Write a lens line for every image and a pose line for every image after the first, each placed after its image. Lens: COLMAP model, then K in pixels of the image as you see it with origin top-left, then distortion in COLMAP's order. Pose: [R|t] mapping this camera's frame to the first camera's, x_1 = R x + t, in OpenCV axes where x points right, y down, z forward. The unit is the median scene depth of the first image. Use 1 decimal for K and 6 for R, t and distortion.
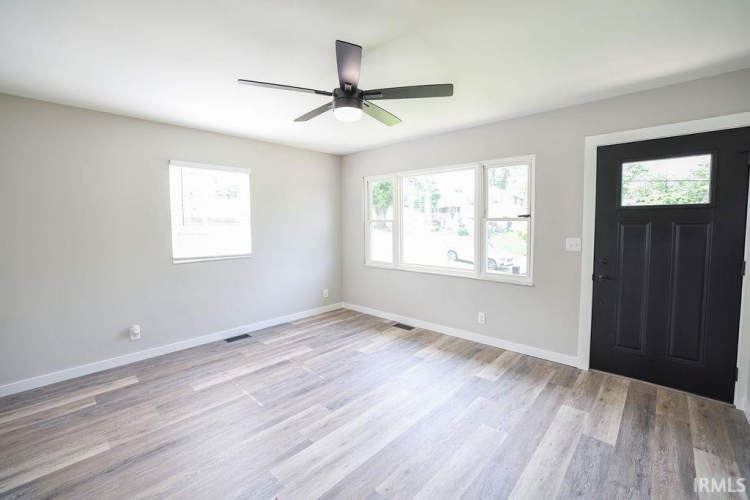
lens RADIAL K [[321.6, 0, 375.3], [0, 321.6, 247.0], [0, 0, 1]] dist [-0.038649, 0.010768]
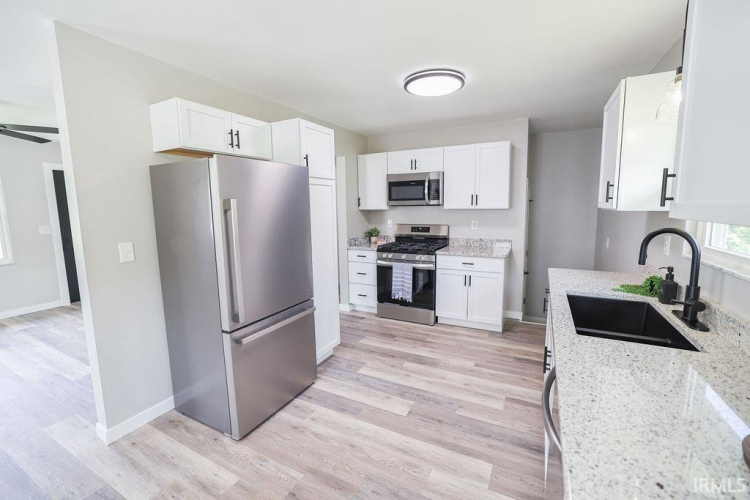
lens RADIAL K [[321.6, 0, 376.4], [0, 321.6, 247.8], [0, 0, 1]] dist [-0.038649, 0.010768]
pose [[-0.264646, -0.111967, 0.957823, -1.137747], [0.085709, 0.986575, 0.139010, 0.002057], [-0.960529, 0.118882, -0.251497, -0.159321]]
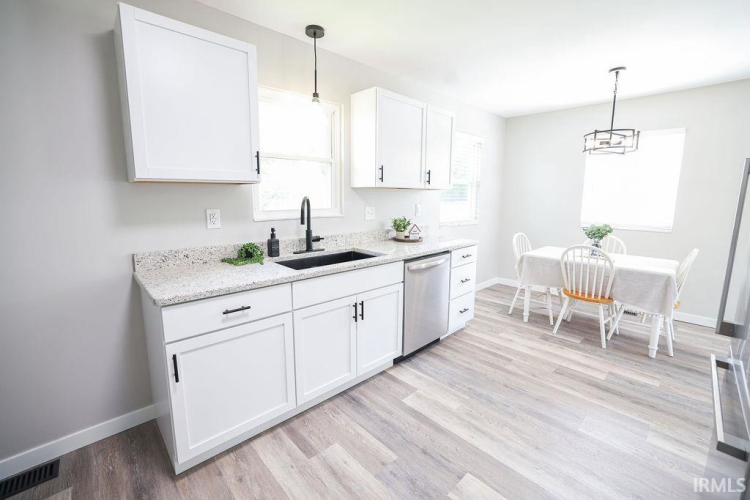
lens RADIAL K [[321.6, 0, 377.1], [0, 321.6, 242.0], [0, 0, 1]] dist [-0.038649, 0.010768]
pose [[-0.055159, 0.161826, -0.985277, -0.149570], [-0.083704, 0.982556, 0.166065, 0.042873], [0.994963, 0.091632, -0.040652, -0.488092]]
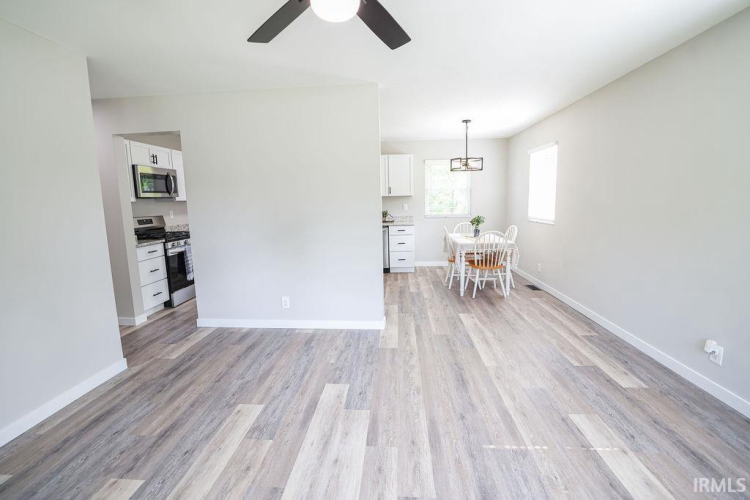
lens RADIAL K [[321.6, 0, 375.4], [0, 321.6, 245.6], [0, 0, 1]] dist [-0.038649, 0.010768]
pose [[-0.772646, 0.114410, -0.624443, 0.163190], [-0.019030, 0.979010, 0.202921, -0.063070], [0.634552, 0.168669, -0.754251, 0.952116]]
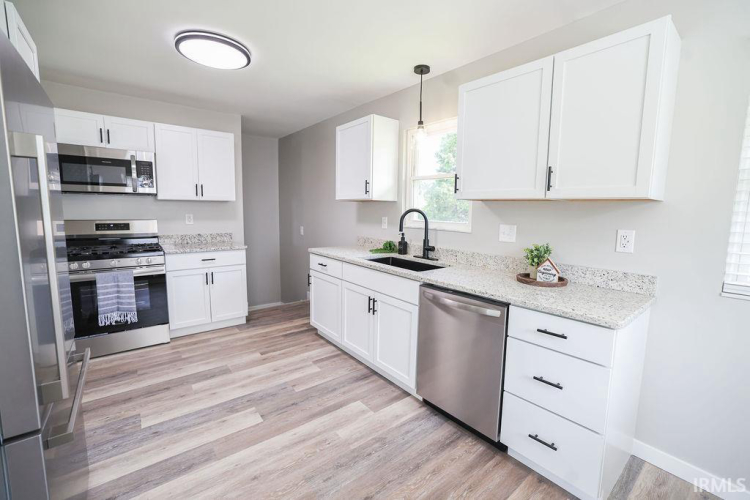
lens RADIAL K [[321.6, 0, 382.3], [0, 321.6, 246.1], [0, 0, 1]] dist [-0.038649, 0.010768]
pose [[-0.990223, -0.019954, 0.138059, -0.856034], [0.005764, 0.983018, 0.183420, 0.014663], [-0.139374, 0.182422, -0.973292, 0.143219]]
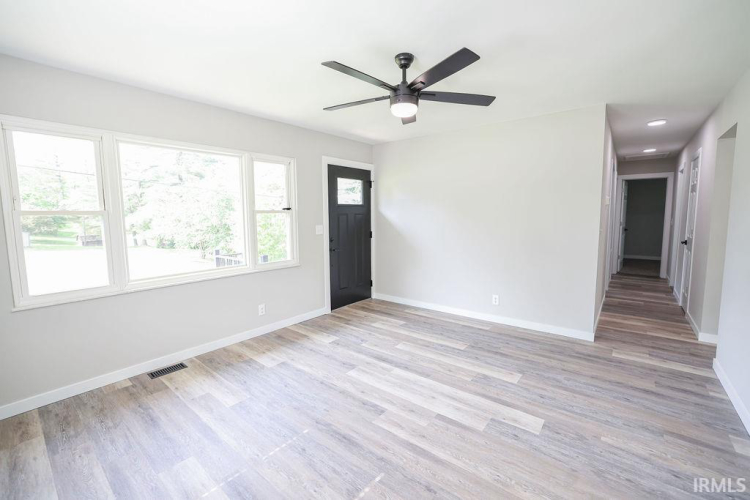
lens RADIAL K [[321.6, 0, 379.8], [0, 321.6, 249.3], [0, 0, 1]] dist [-0.038649, 0.010768]
pose [[-0.082396, -0.100412, 0.991528, -0.726847], [0.082210, 0.990836, 0.107174, -0.046340], [-0.993203, 0.090344, -0.073386, 0.737501]]
